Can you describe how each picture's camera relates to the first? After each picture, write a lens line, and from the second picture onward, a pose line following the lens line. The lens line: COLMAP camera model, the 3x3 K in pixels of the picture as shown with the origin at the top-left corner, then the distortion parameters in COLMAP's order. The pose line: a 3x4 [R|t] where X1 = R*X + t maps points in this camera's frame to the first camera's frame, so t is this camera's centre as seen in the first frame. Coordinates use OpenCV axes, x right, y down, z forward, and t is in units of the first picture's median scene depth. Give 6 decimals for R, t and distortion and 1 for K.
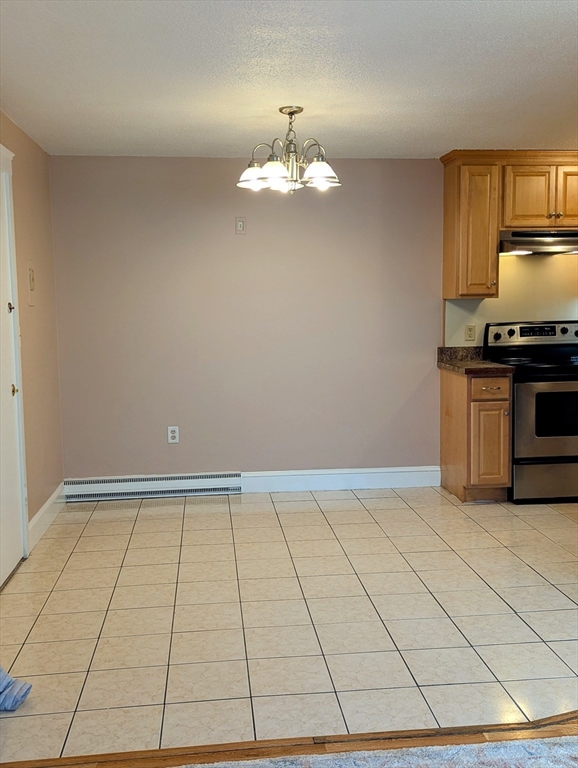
lens RADIAL K [[809.2, 0, 289.8], [0, 809.2, 384.3], [0, 0, 1]] dist [0.041115, 0.000000]
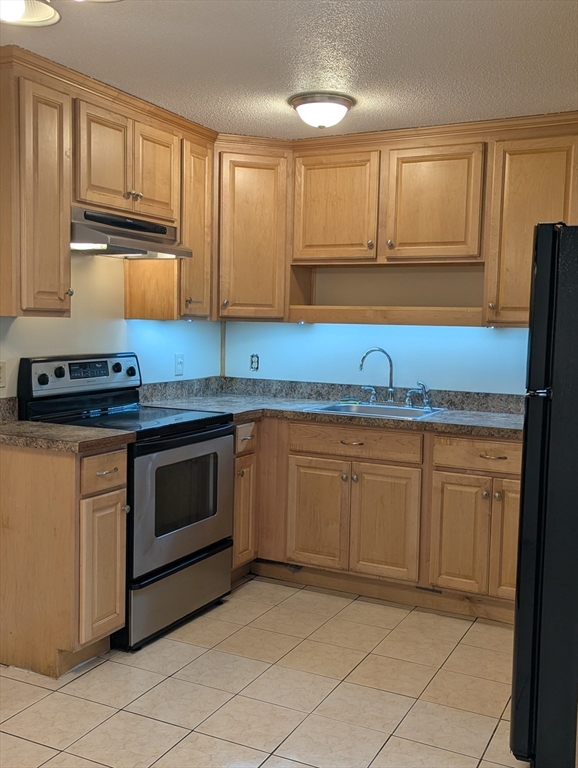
lens RADIAL K [[809.2, 0, 287.2], [0, 809.2, 384.1], [0, 0, 1]] dist [0.041115, 0.000000]
pose [[0.544097, -0.038959, 0.838117, -0.165477], [0.054565, 0.998450, 0.010989, -0.055163], [-0.837246, 0.039753, 0.545380, 0.543163]]
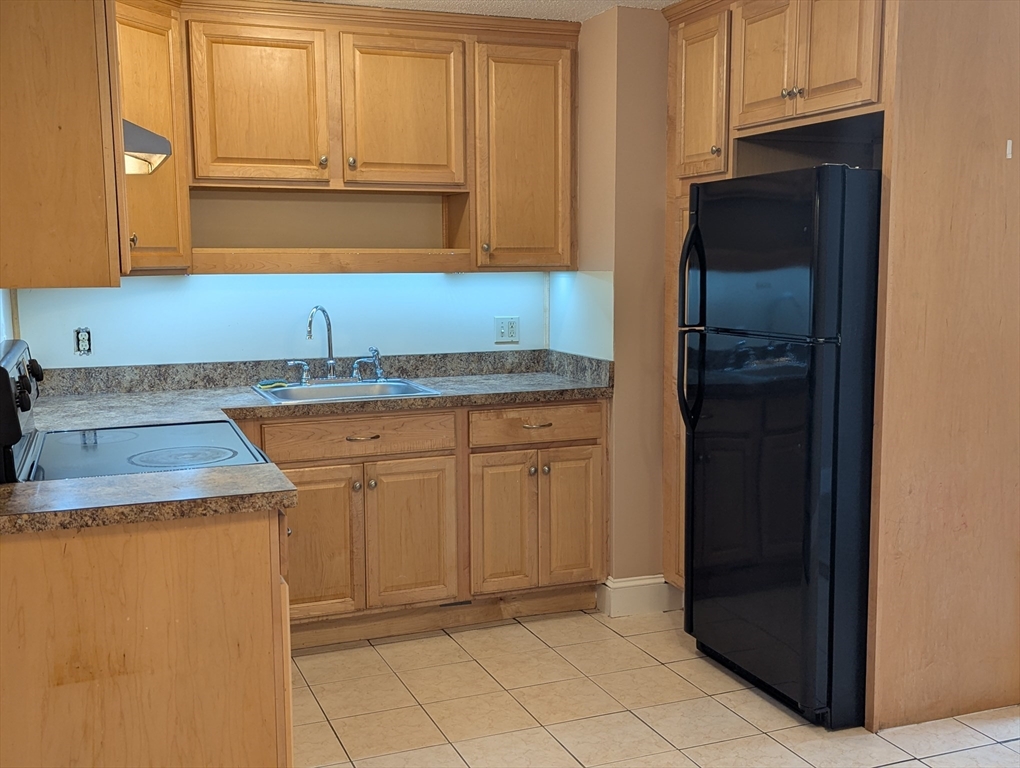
lens RADIAL K [[1043.6, 0, 510.0], [0, 1043.6, 400.9], [0, 0, 1]] dist [0.021196, 0.000000]
pose [[-0.278240, -0.104558, 0.954804, -0.201983], [0.109187, 0.984171, 0.139593, -0.097388], [-0.954286, 0.143092, -0.262419, 0.955843]]
